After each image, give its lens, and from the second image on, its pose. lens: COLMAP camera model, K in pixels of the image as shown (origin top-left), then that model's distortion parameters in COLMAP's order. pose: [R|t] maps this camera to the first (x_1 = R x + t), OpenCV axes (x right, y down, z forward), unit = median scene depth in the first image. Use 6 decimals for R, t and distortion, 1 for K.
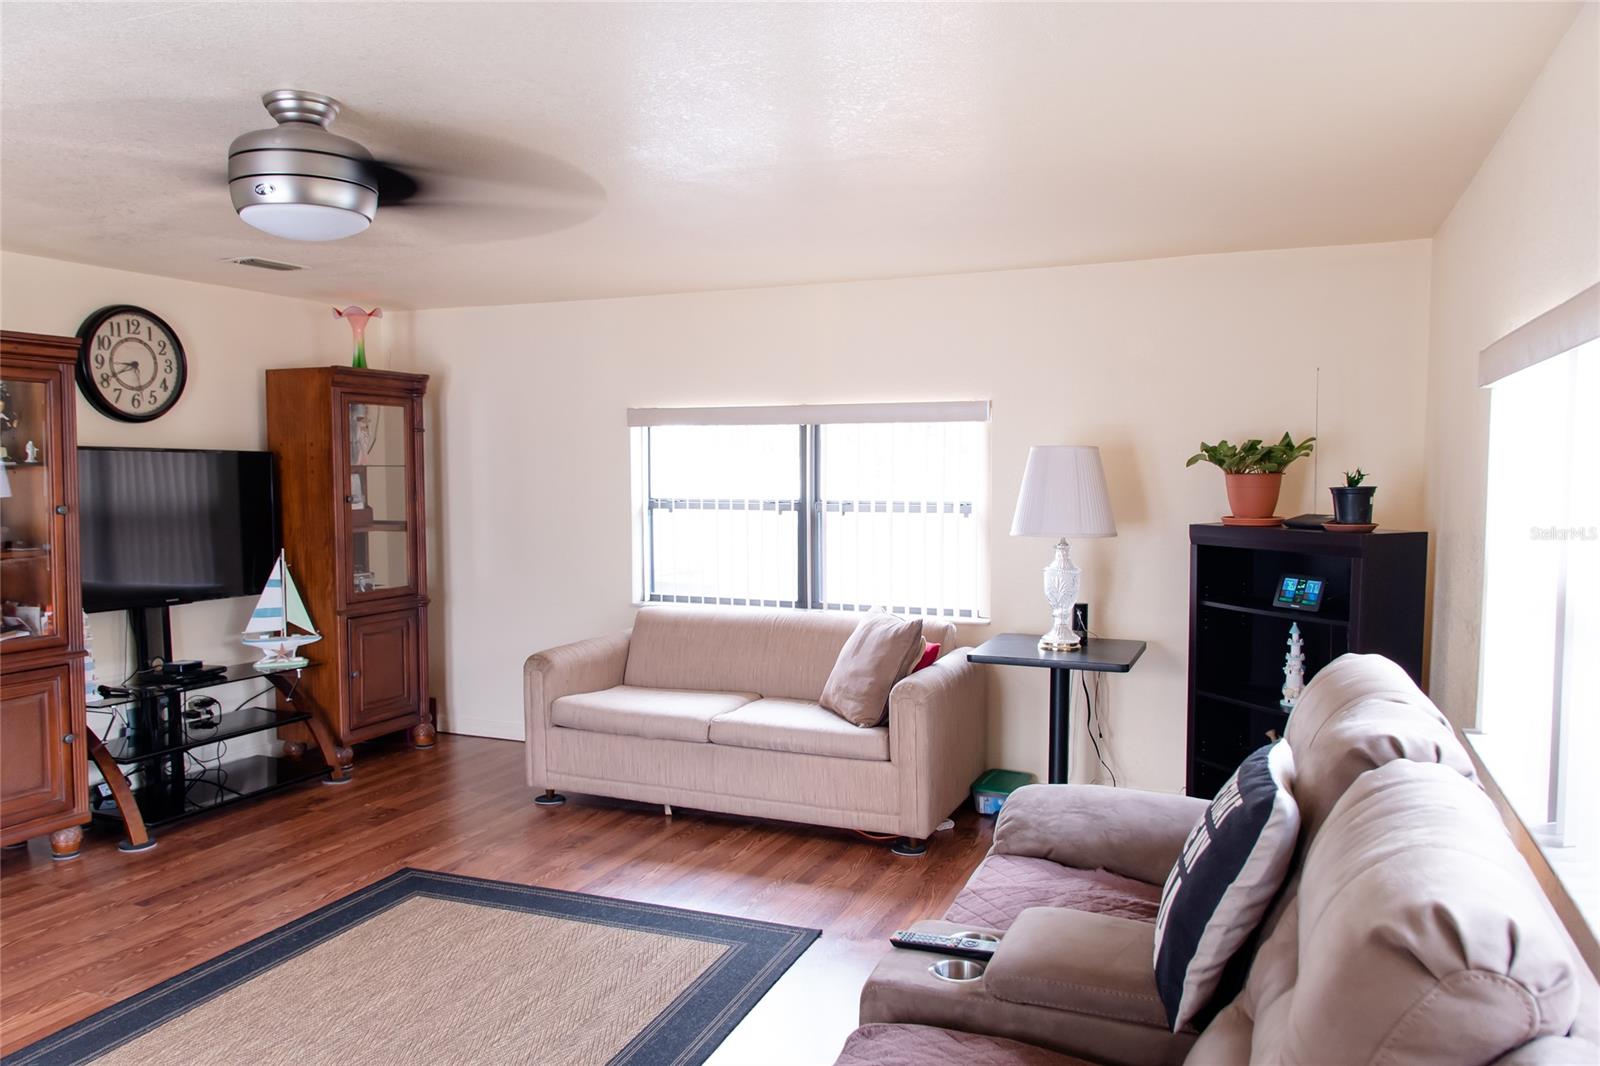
lens RADIAL K [[1159.3, 0, 791.4], [0, 1159.3, 544.2], [0, 0, 1]] dist [0.002341, -0.009194]
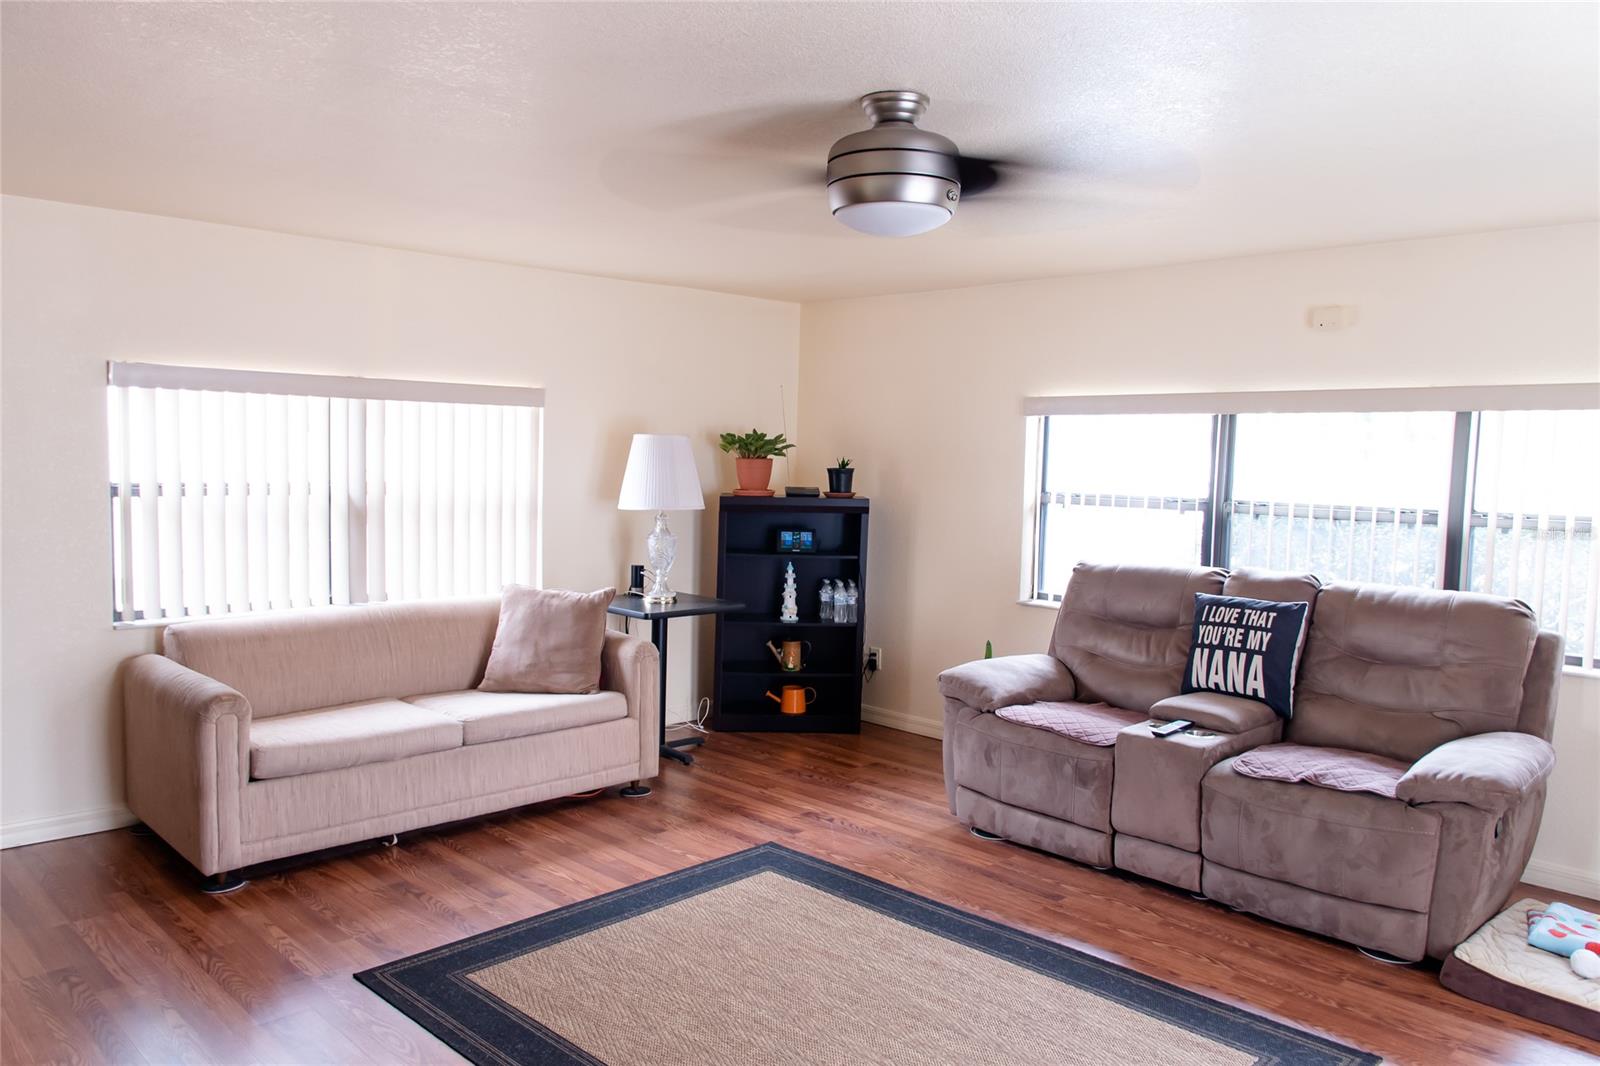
lens RADIAL K [[1159.3, 0, 791.4], [0, 1159.3, 544.2], [0, 0, 1]] dist [0.002341, -0.009194]
pose [[0.389841, -0.063218, 0.918710, -0.861555], [0.044319, 0.997773, 0.049853, -0.025706], [-0.919815, 0.021281, 0.391774, 0.416693]]
